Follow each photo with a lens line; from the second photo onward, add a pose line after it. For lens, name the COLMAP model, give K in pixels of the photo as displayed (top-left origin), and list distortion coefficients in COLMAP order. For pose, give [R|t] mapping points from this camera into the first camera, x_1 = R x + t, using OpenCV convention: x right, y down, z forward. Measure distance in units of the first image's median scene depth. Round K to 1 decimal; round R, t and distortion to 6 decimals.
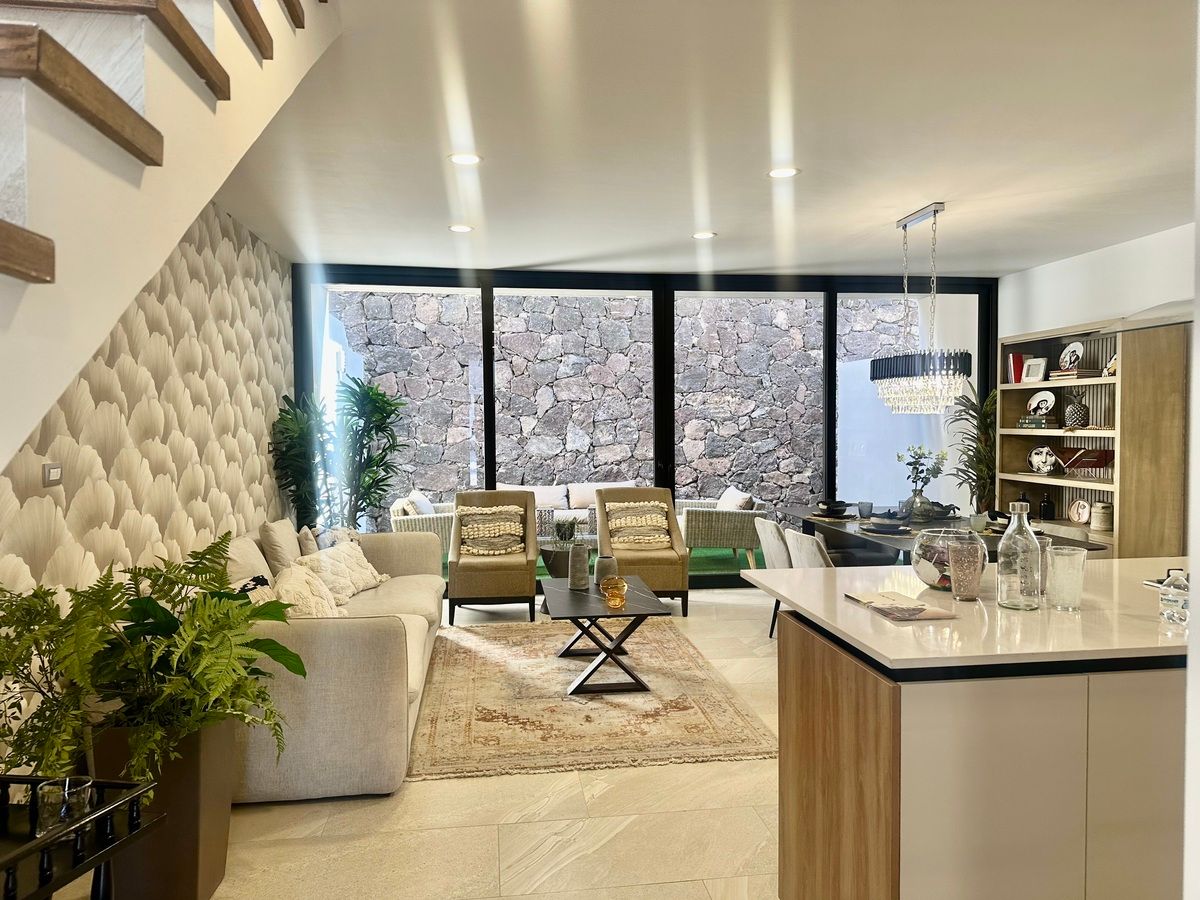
lens RADIAL K [[839.7, 0, 607.9], [0, 839.7, 447.7], [0, 0, 1]] dist [0.004711, -0.014037]
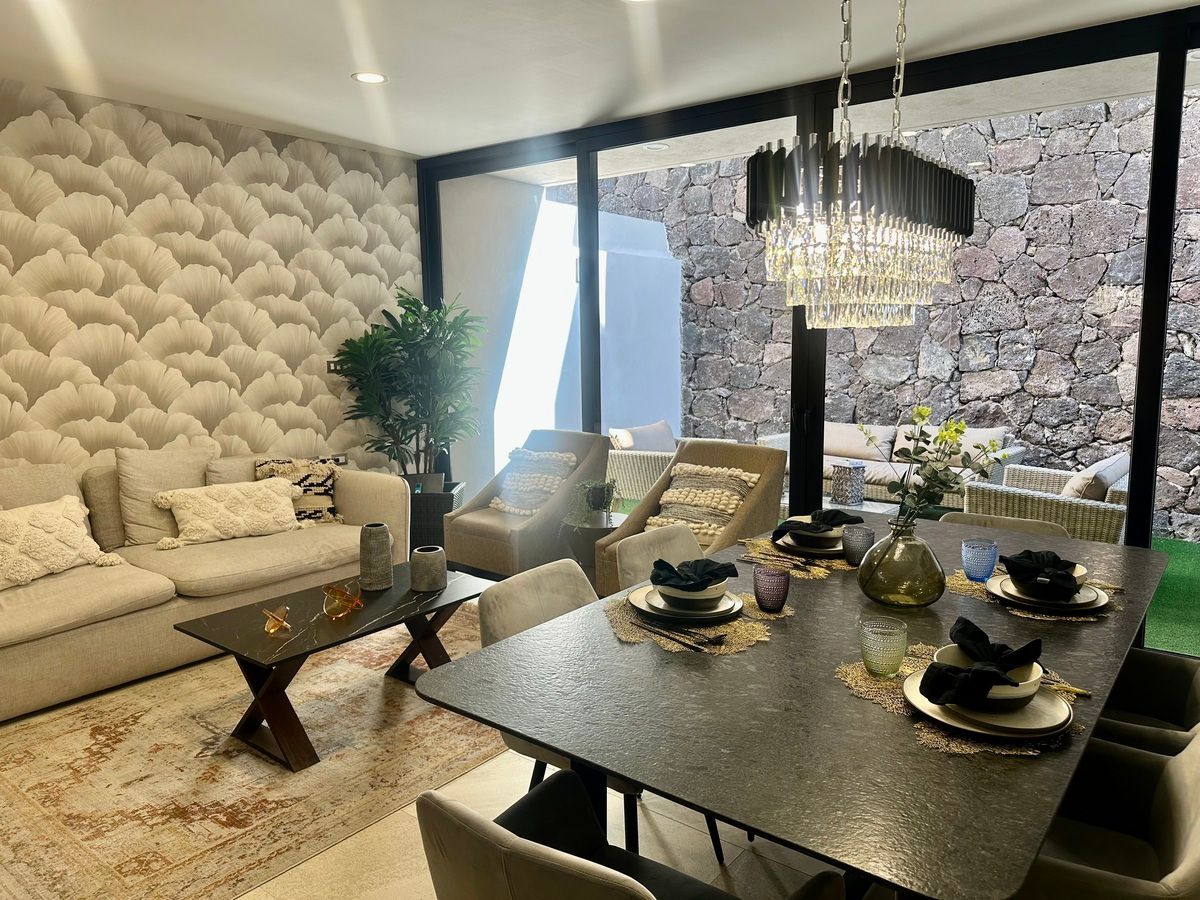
lens RADIAL K [[839.7, 0, 598.7], [0, 839.7, 448.7], [0, 0, 1]] dist [0.004711, -0.014037]
pose [[0.683878, 0.092652, -0.723689, 0.286425], [-0.015573, 0.993532, 0.112482, -0.012132], [0.729430, -0.065654, 0.680898, 0.335290]]
